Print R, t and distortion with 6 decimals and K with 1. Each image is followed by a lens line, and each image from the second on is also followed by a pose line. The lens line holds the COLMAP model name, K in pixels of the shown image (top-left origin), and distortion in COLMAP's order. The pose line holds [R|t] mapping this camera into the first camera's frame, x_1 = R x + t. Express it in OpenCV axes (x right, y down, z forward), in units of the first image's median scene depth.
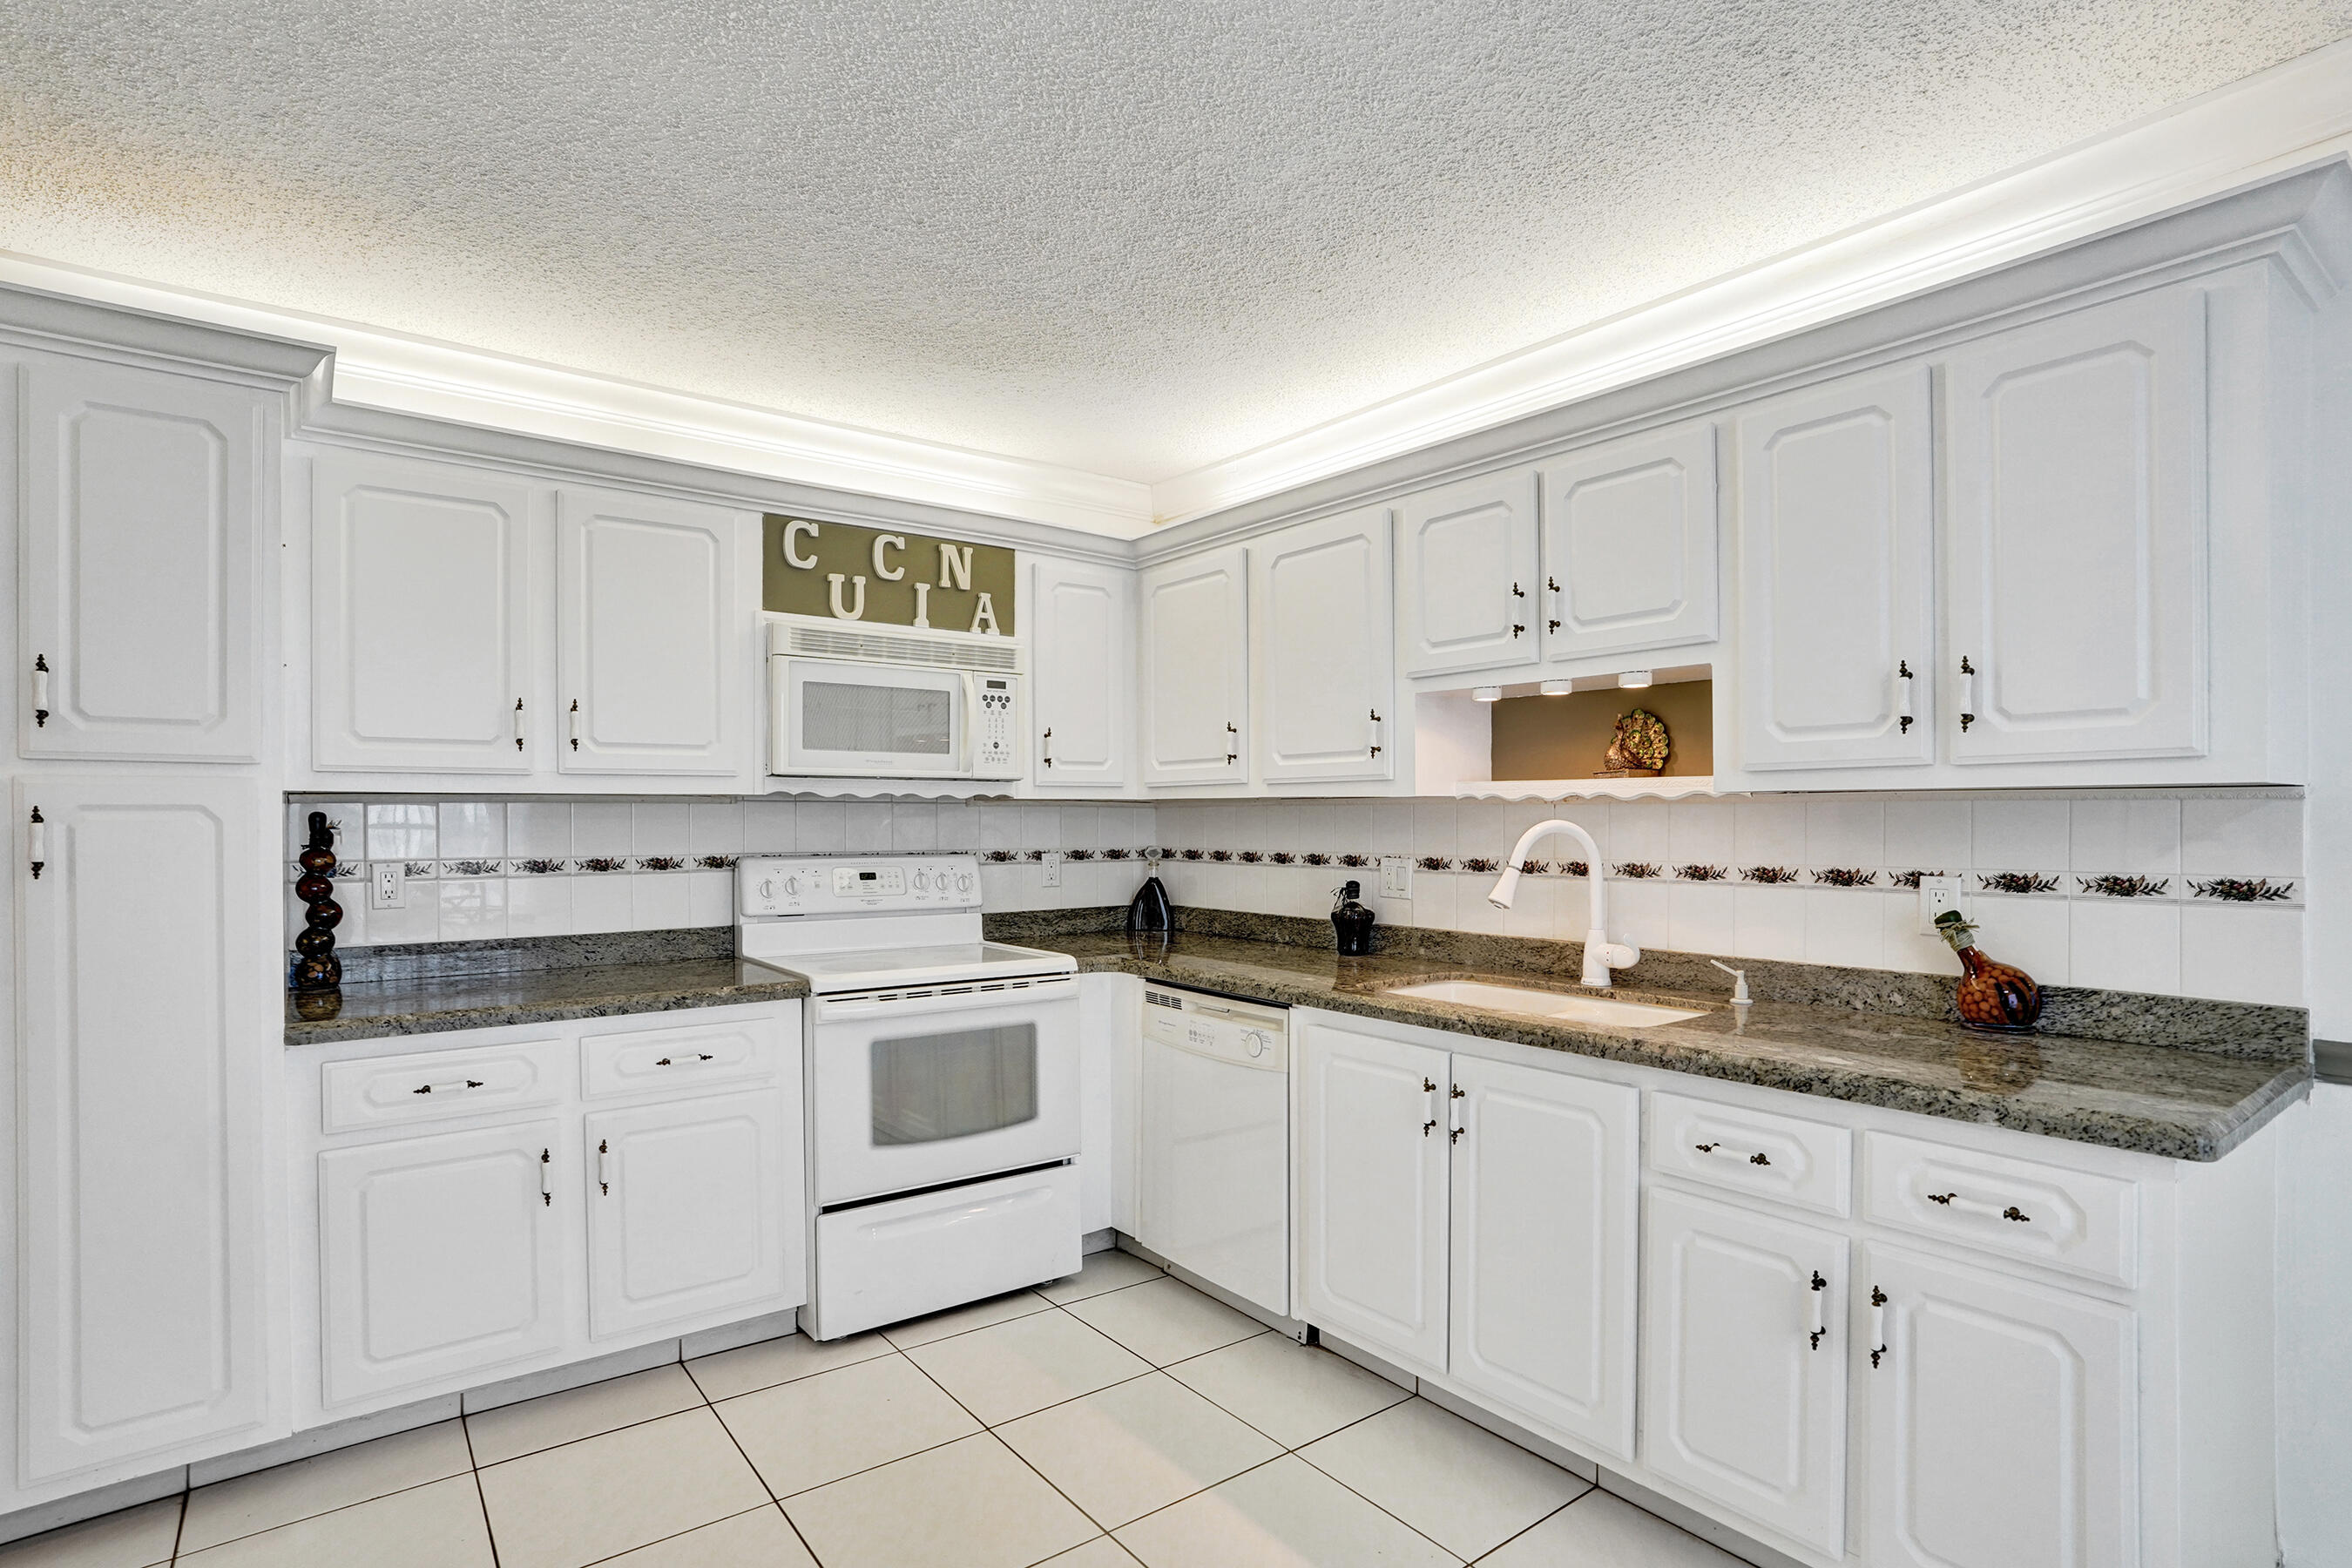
lens RADIAL K [[1172.7, 0, 1156.3], [0, 1172.7, 815.1], [0, 0, 1]] dist [-0.035854, 0.000927]
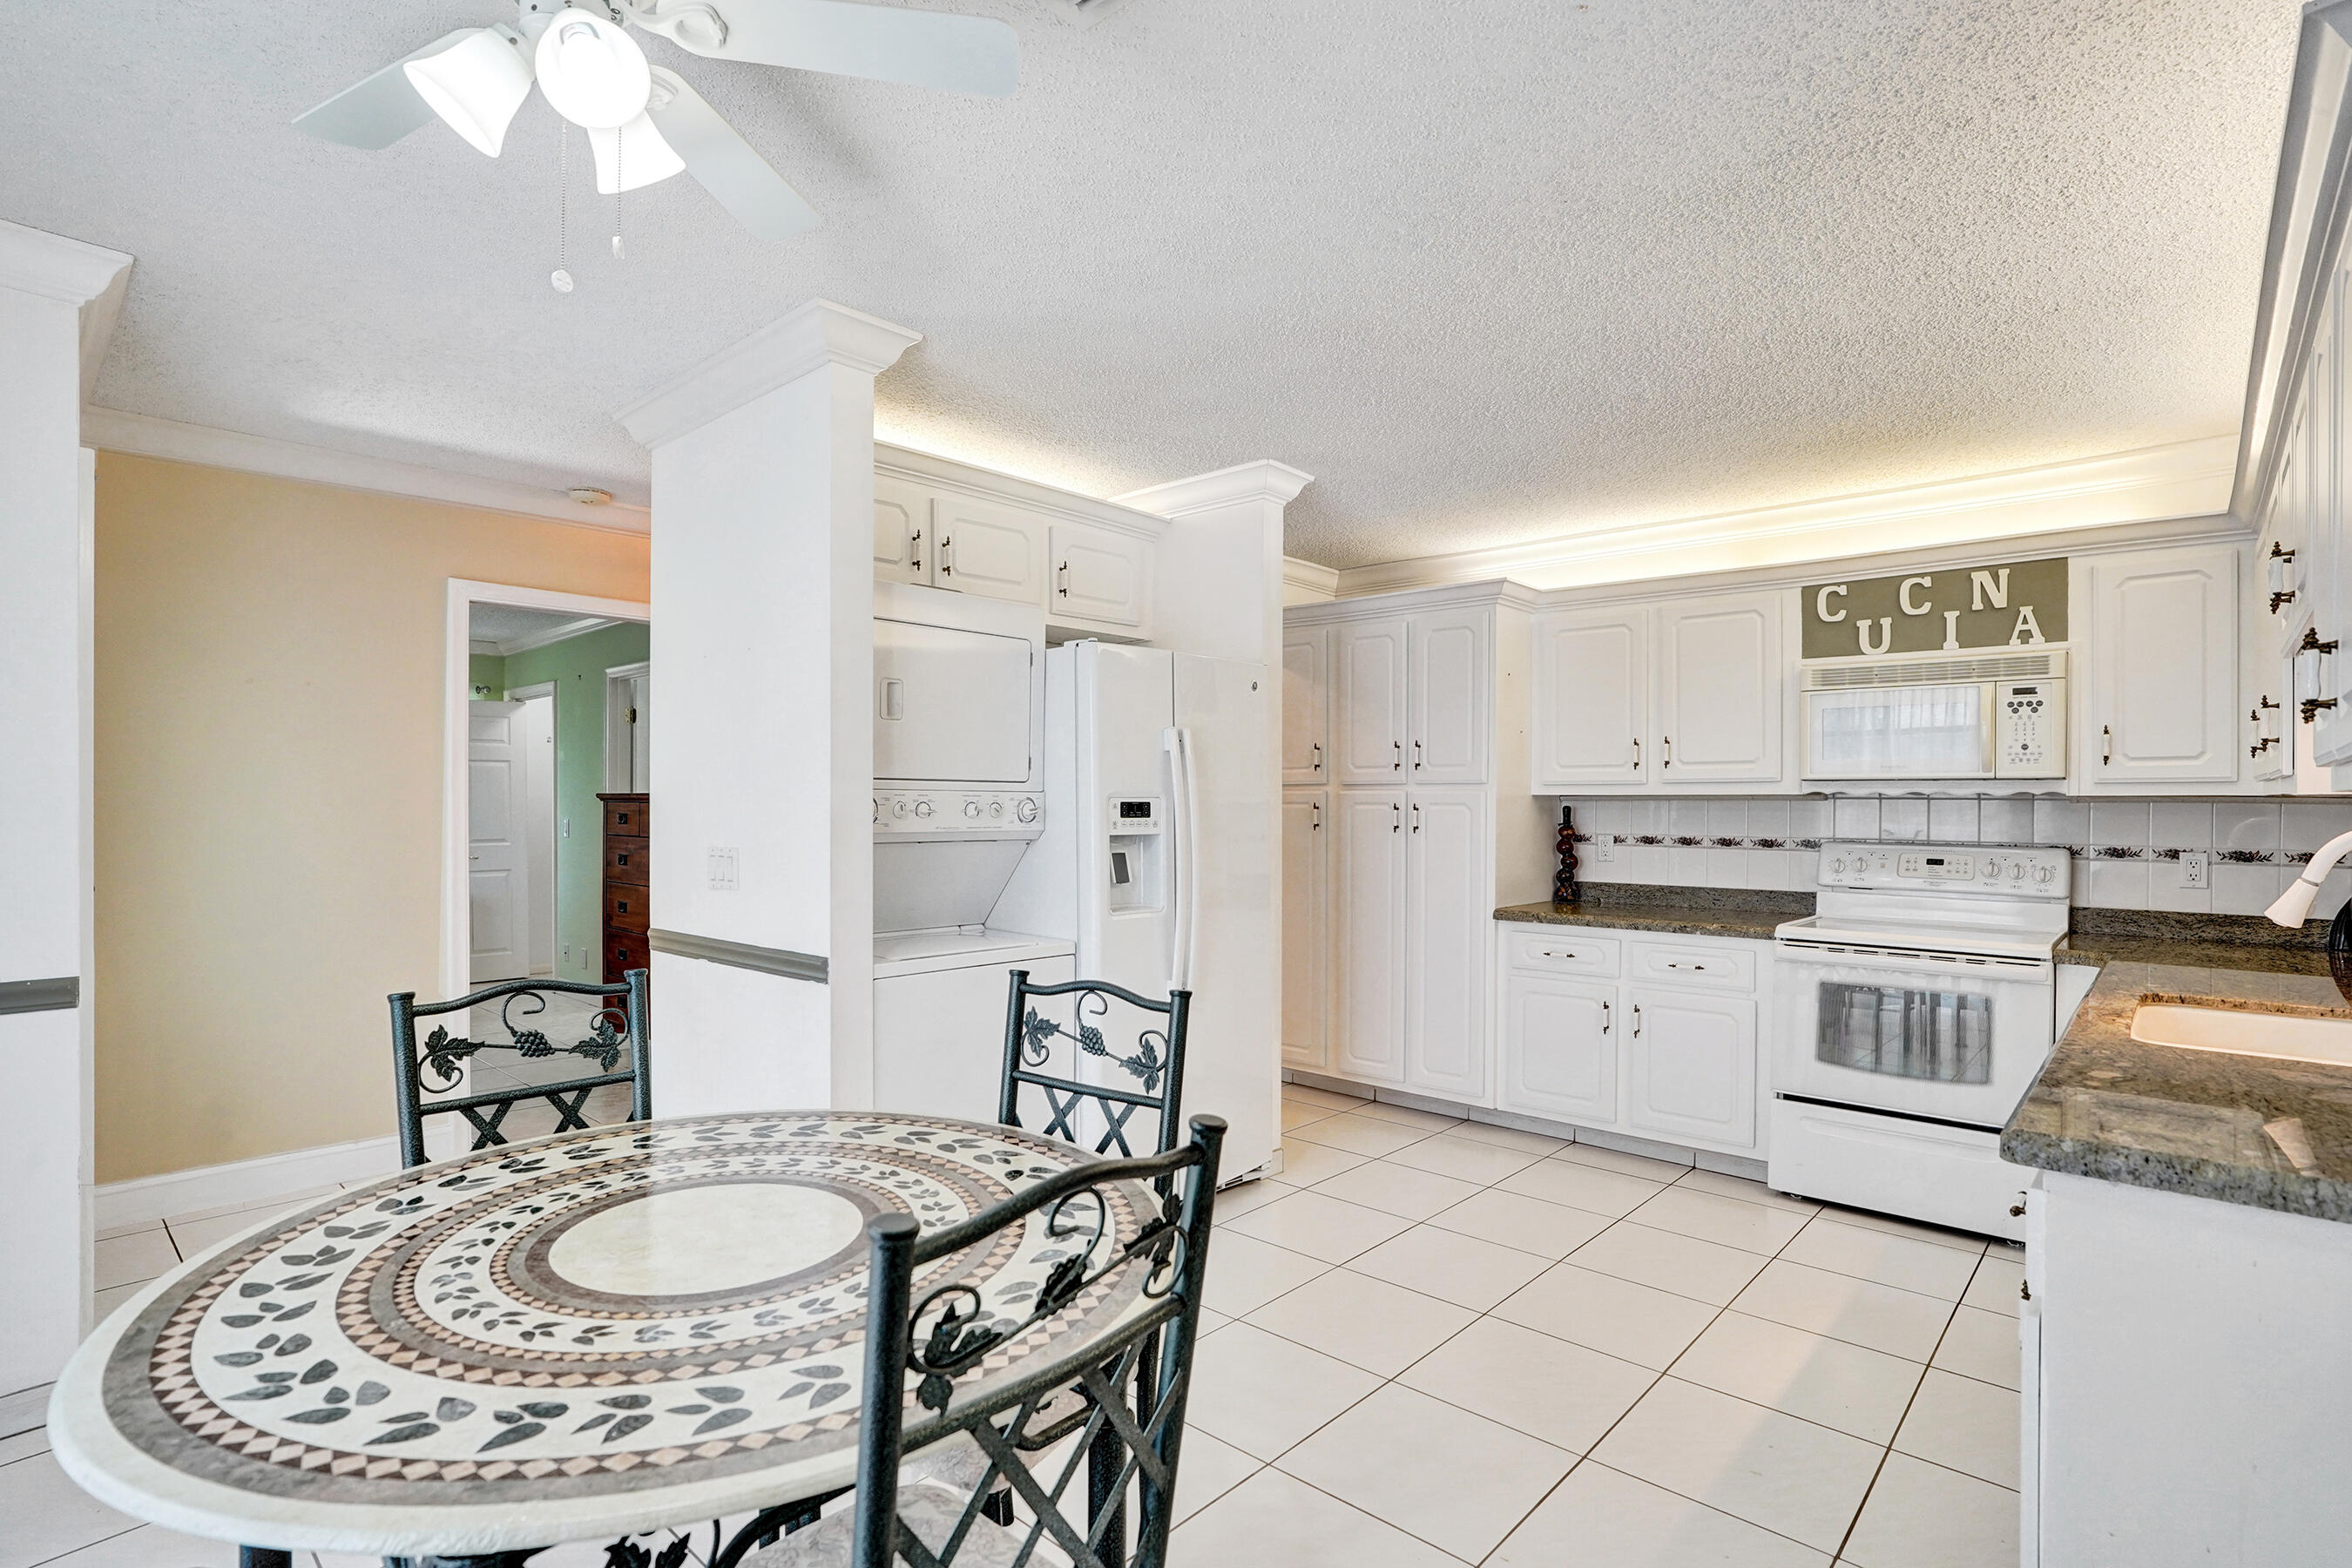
lens RADIAL K [[1151.0, 0, 1174.9], [0, 1151.0, 800.8], [0, 0, 1]] dist [-0.056818, 0.032386]
pose [[0.190322, 0.001354, -0.981721, 0.831867], [-0.004306, 0.999991, 0.000545, -0.007902], [0.981712, 0.004124, 0.190326, 0.033268]]
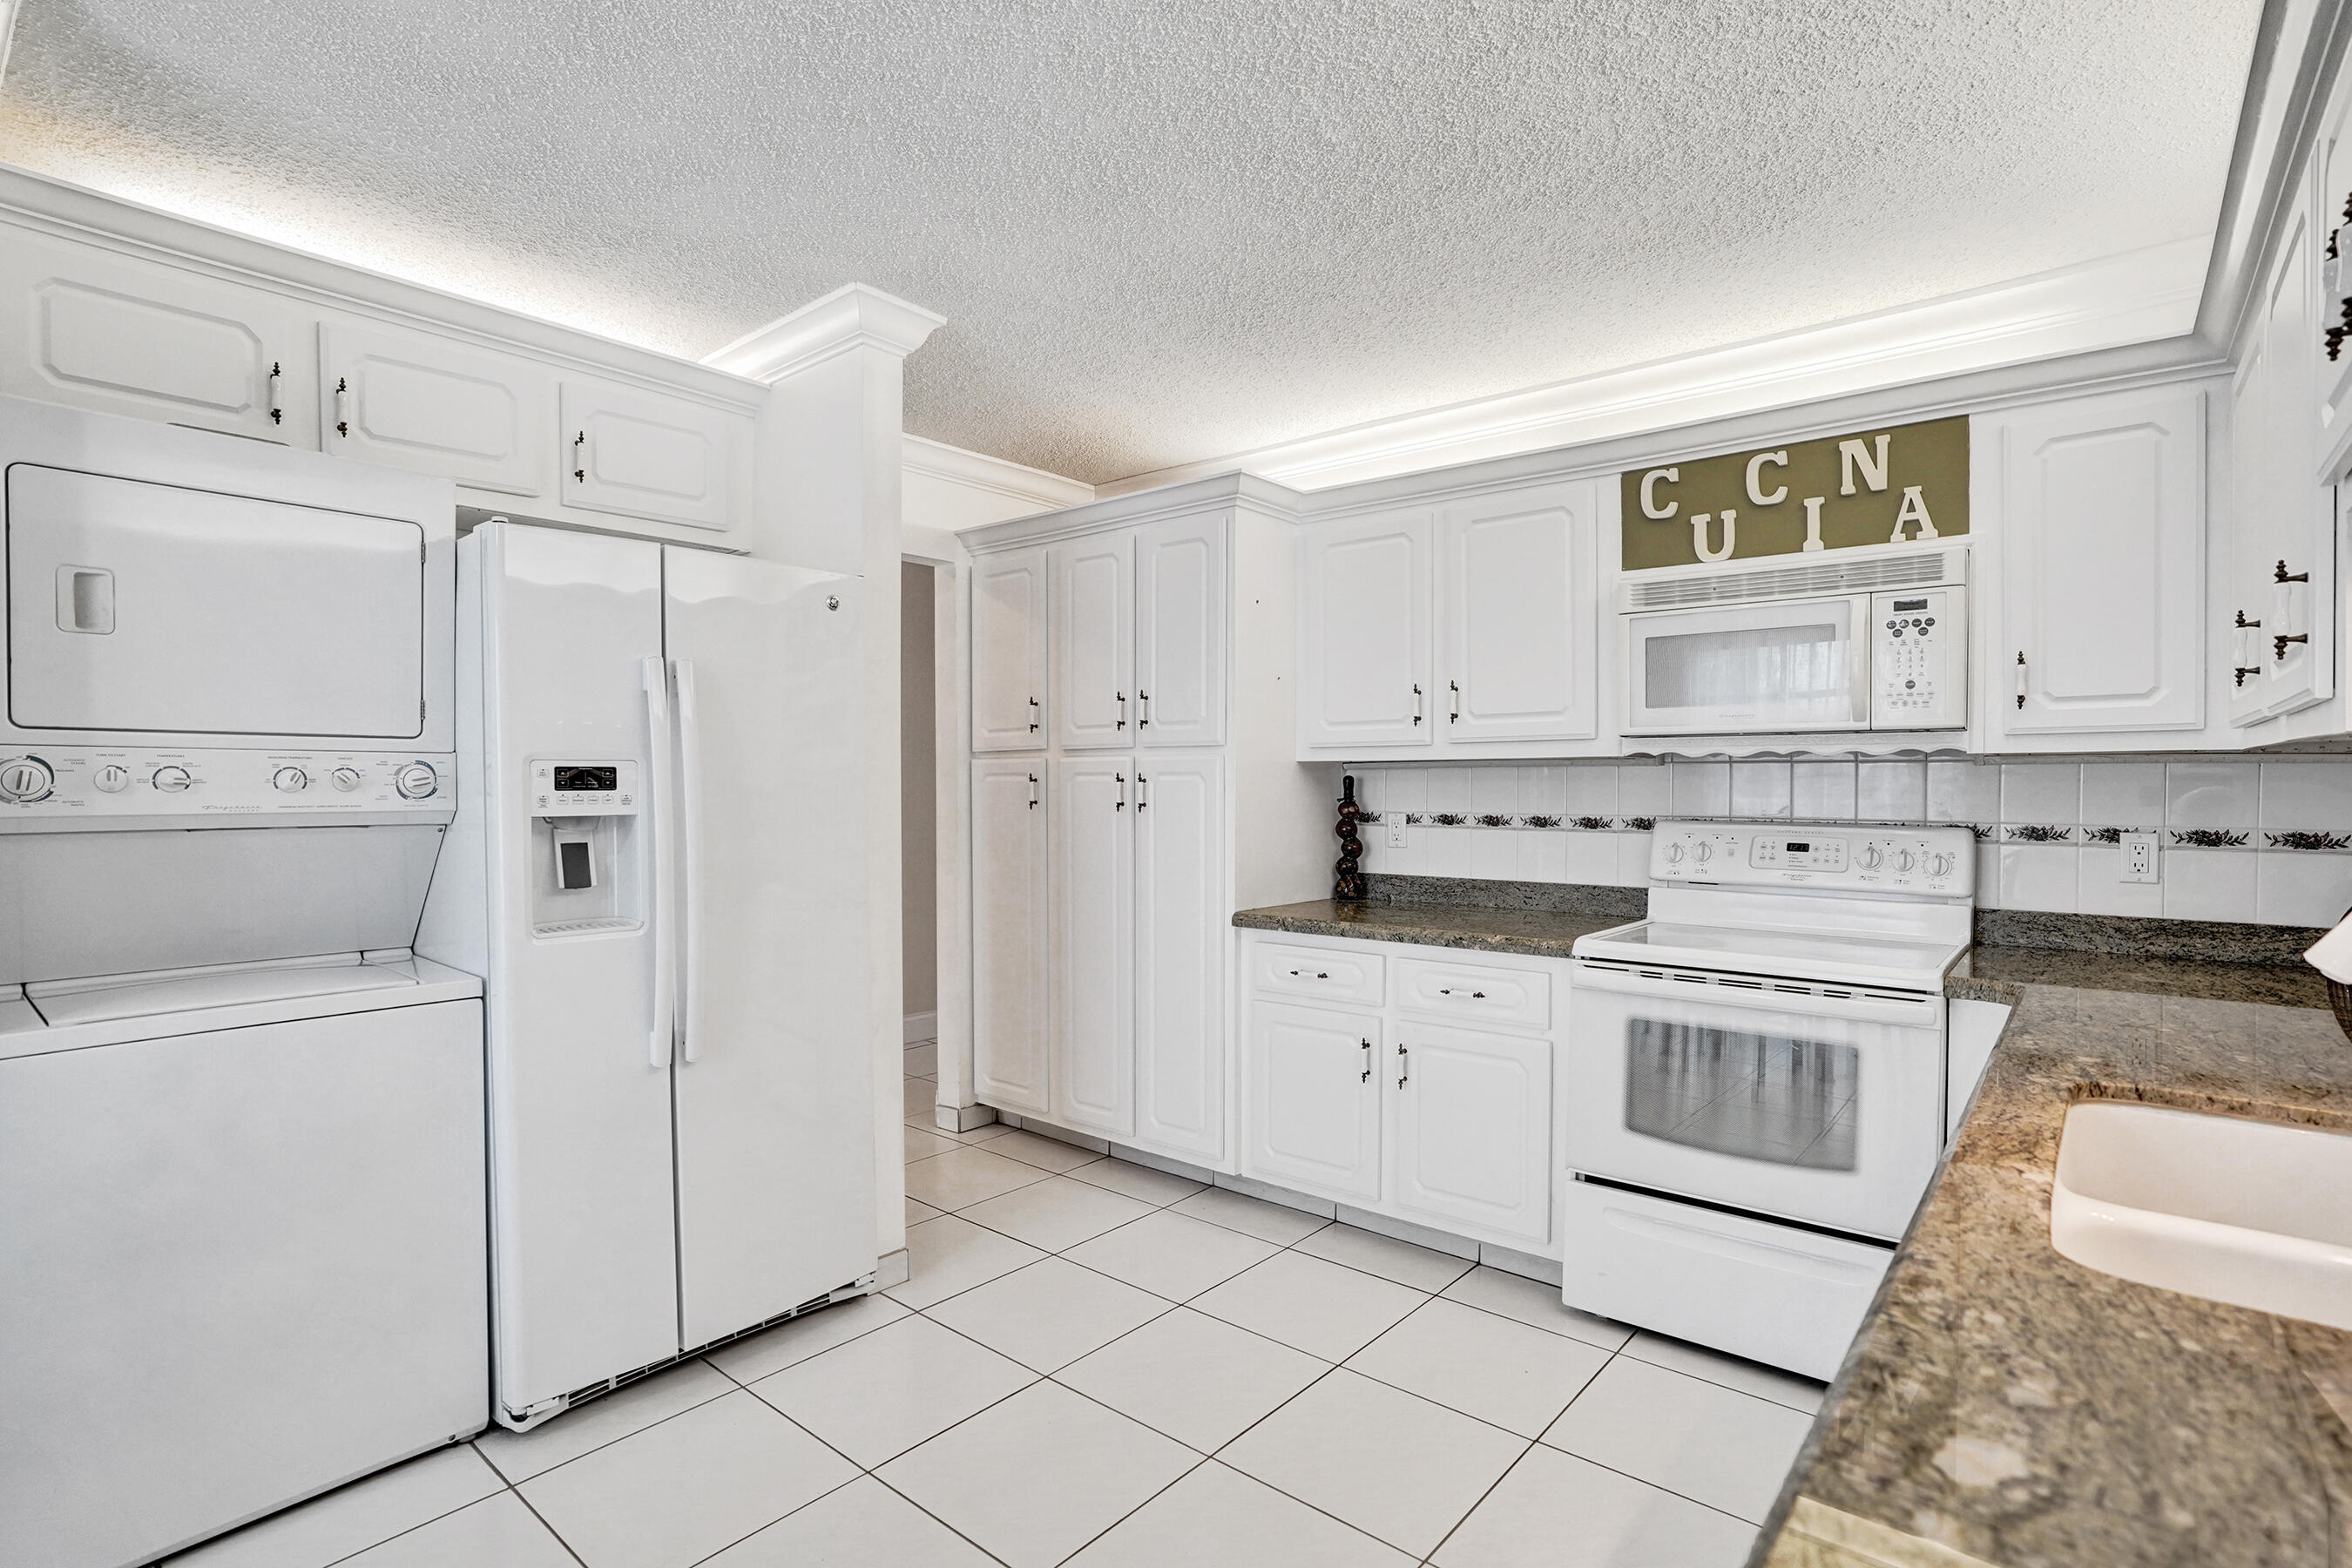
lens RADIAL K [[1139.6, 0, 1186.5], [0, 1139.6, 792.3], [0, 0, 1]] dist [-0.055903, 0.030793]
pose [[0.232910, 0.009289, -0.972454, 0.522353], [0.000372, 0.999953, 0.009640, 0.003748], [0.972498, -0.002607, 0.232896, 0.419757]]
